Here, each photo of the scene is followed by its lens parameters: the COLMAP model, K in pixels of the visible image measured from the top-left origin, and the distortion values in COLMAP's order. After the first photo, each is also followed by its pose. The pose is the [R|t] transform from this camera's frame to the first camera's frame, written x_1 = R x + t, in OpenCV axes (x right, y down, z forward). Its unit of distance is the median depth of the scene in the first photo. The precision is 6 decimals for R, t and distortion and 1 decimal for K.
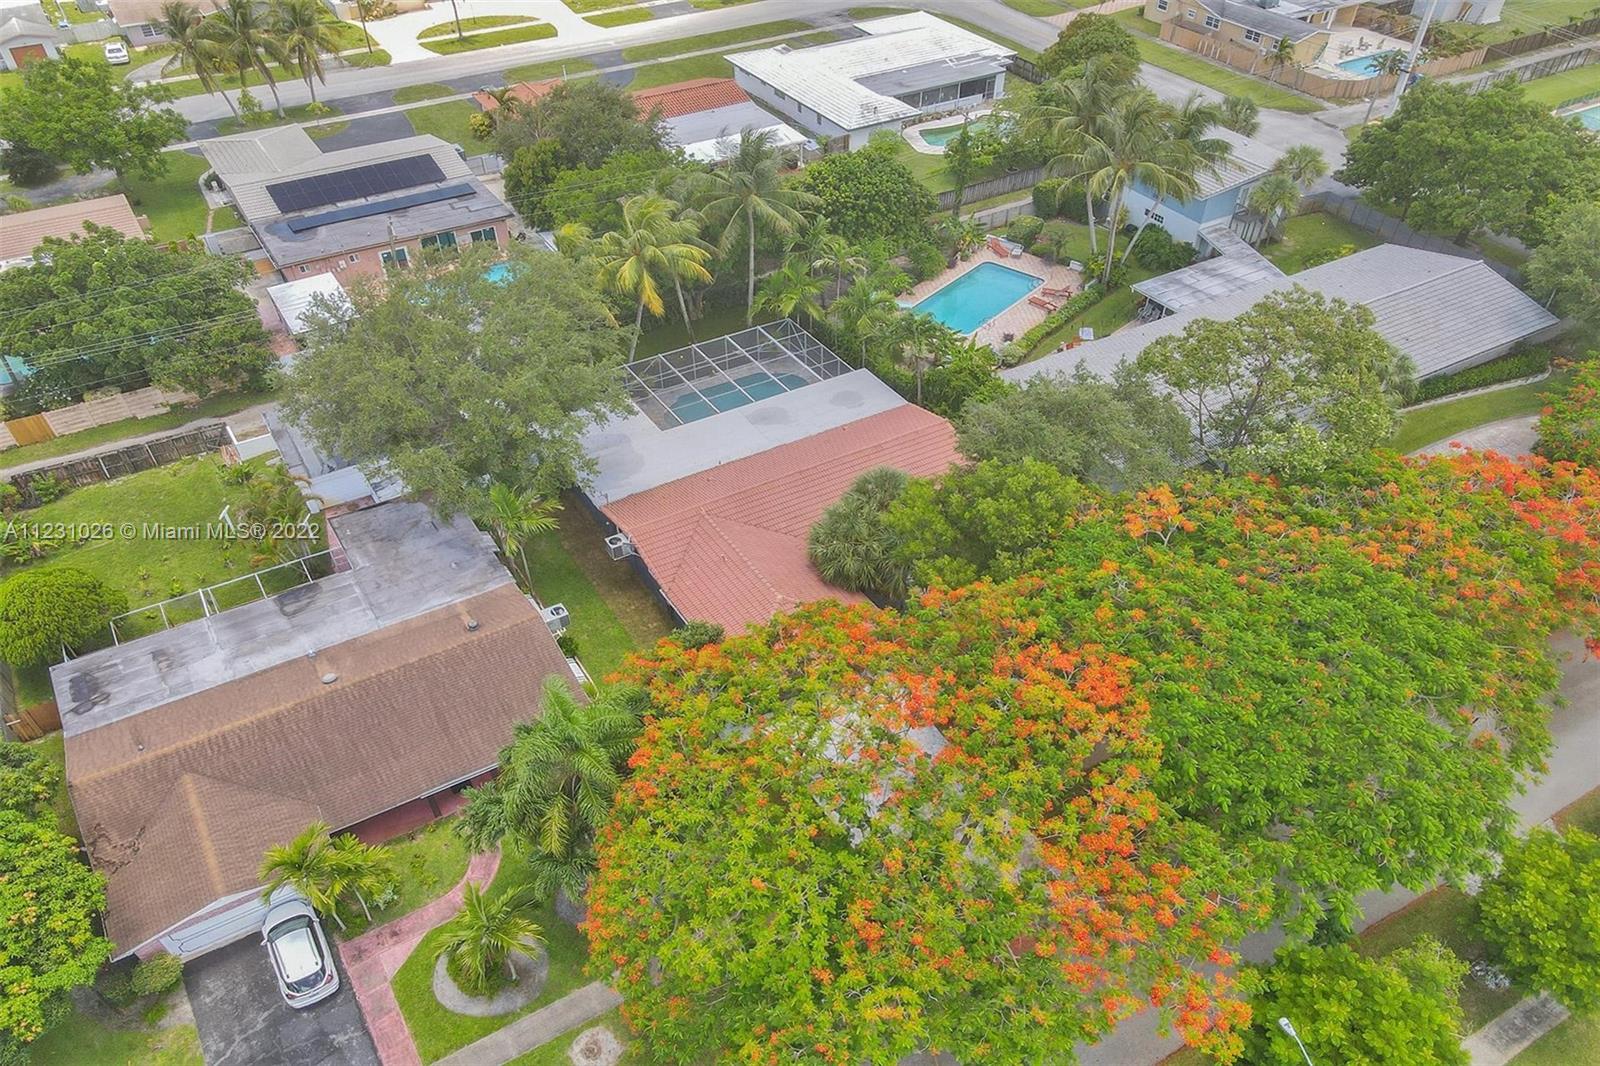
lens RADIAL K [[1218.5, 0, 779.9], [0, 1218.5, 556.0], [0, 0, 1]] dist [0.030614, 0.004551]
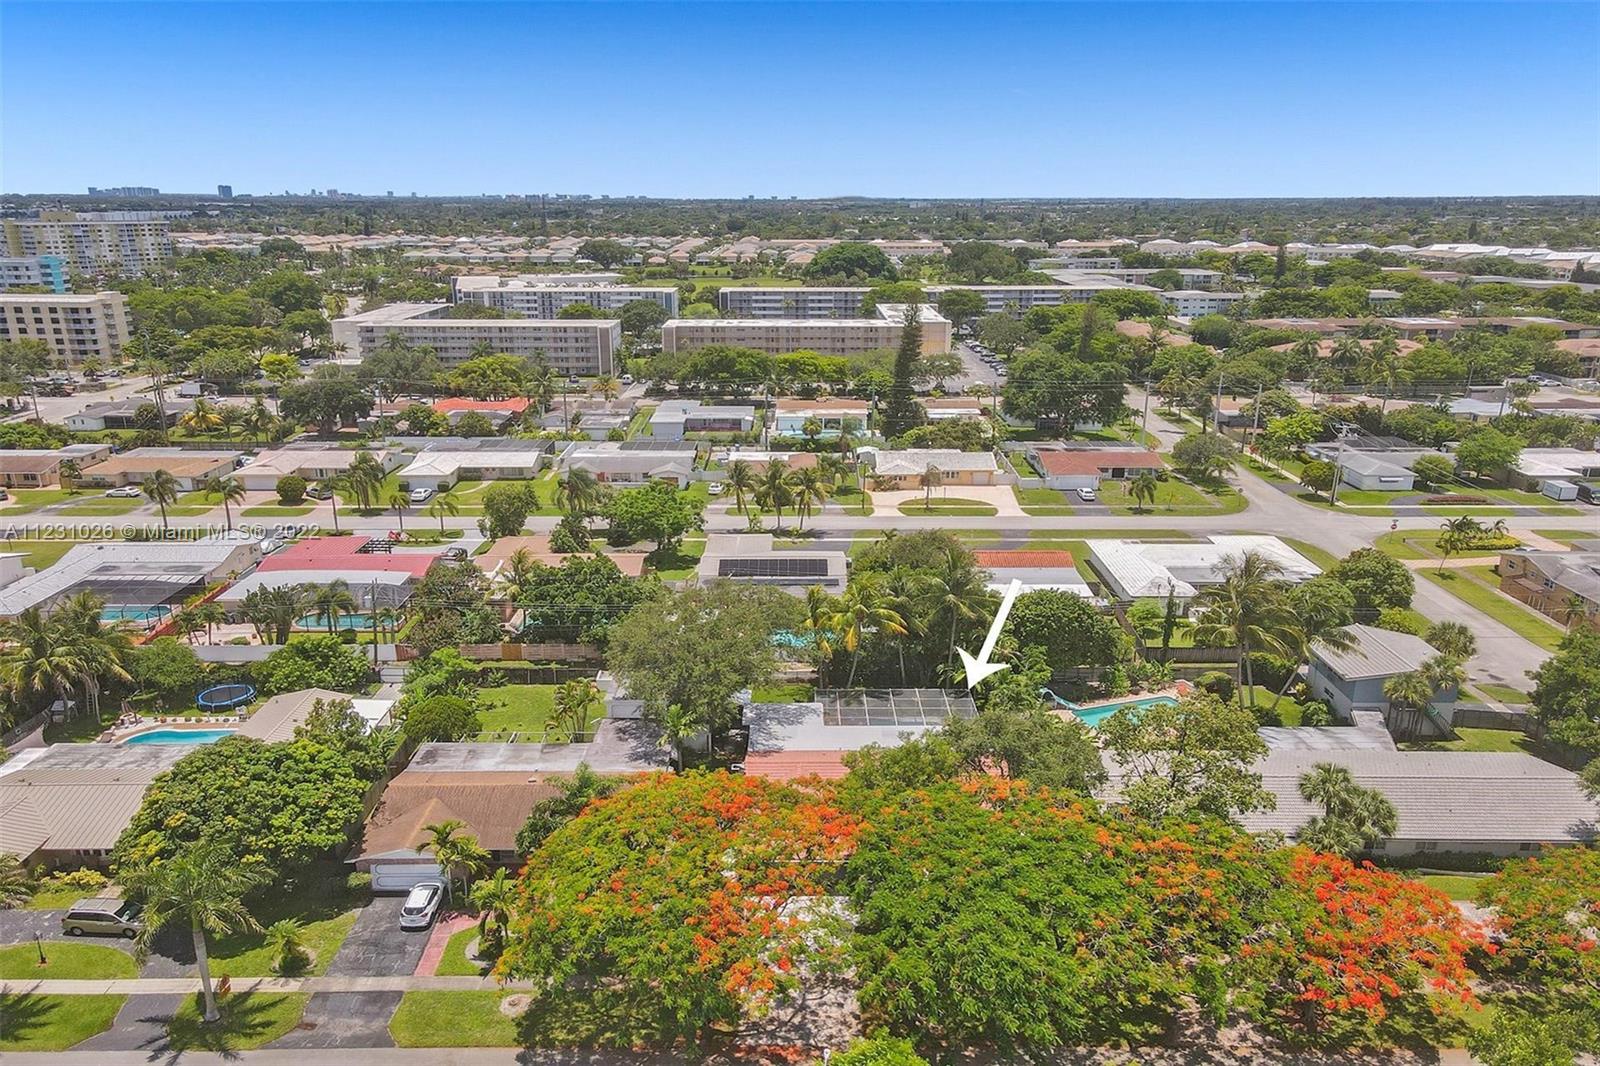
lens RADIAL K [[1142.4, 0, 776.2], [0, 1142.4, 530.3], [0, 0, 1]] dist [0.029095, 0.002834]
pose [[0.859910, 0.142871, -0.490043, 0.363577], [-0.329004, 0.889141, -0.318097, 0.106414], [0.390270, 0.434761, 0.811586, -0.164217]]
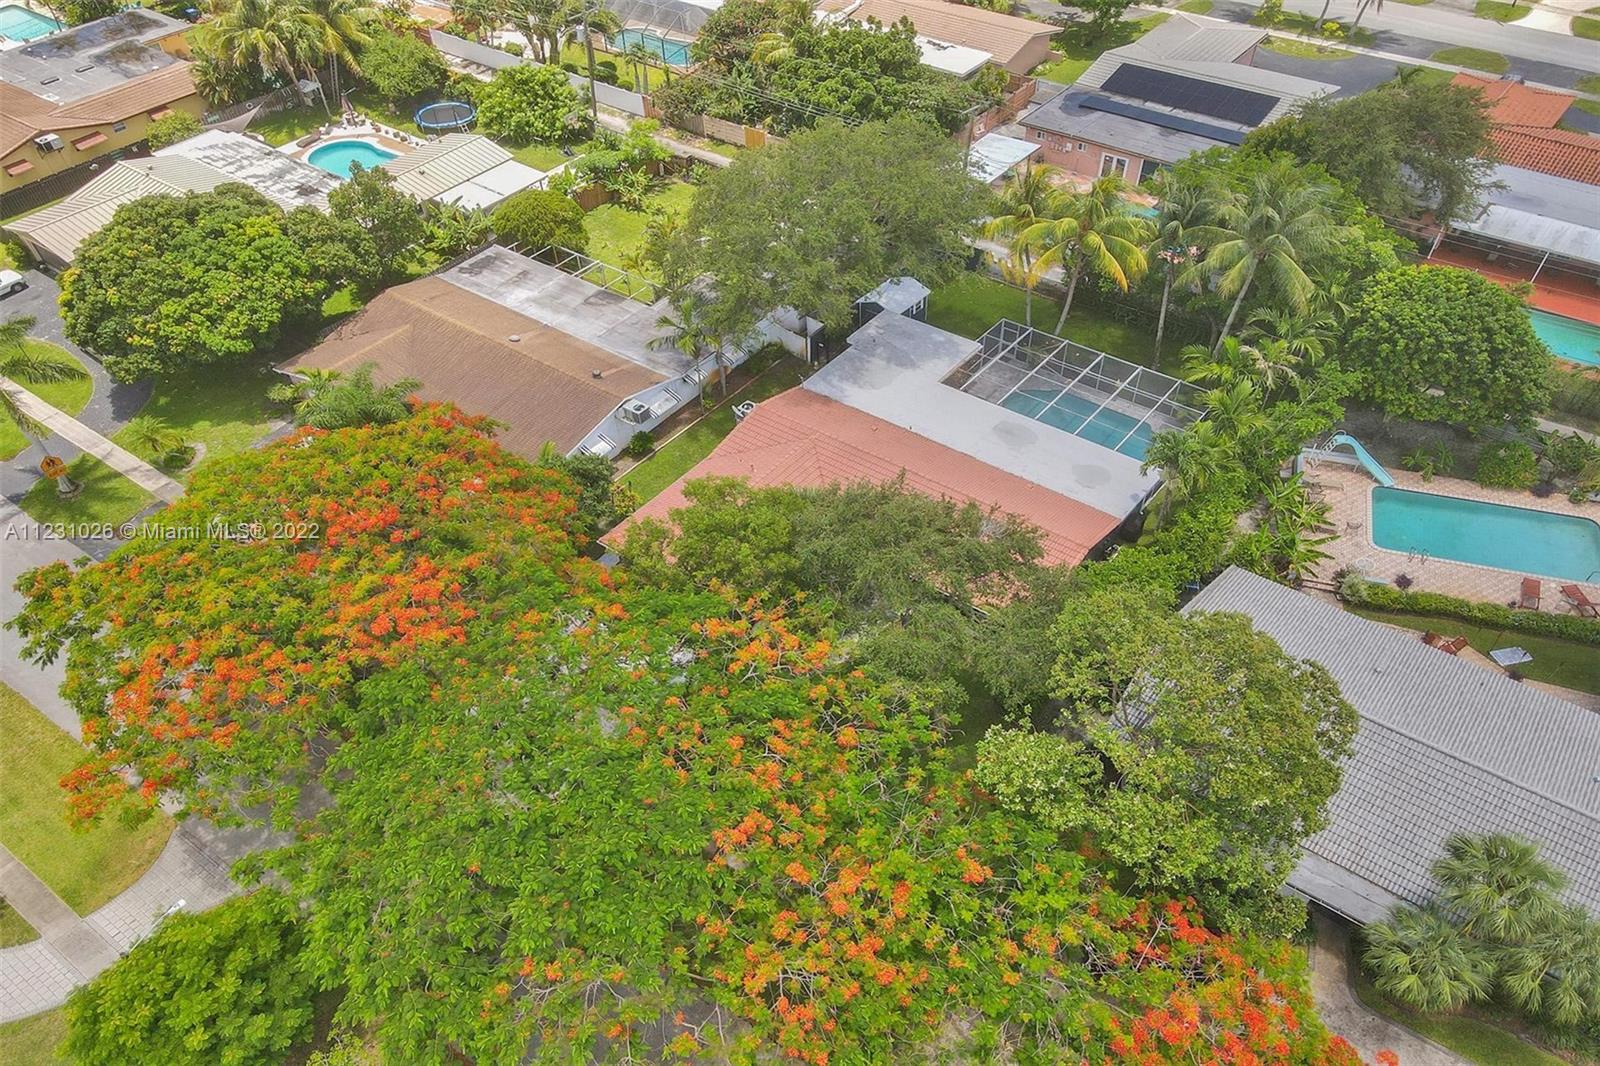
lens RADIAL K [[1218.5, 0, 779.9], [0, 1218.5, 556.0], [0, 0, 1]] dist [0.030614, 0.004551]
pose [[0.405032, 0.627269, -0.665193, 0.441787], [-0.573773, 0.740828, 0.349225, -0.200408], [0.711852, 0.240223, 0.659969, 0.223660]]
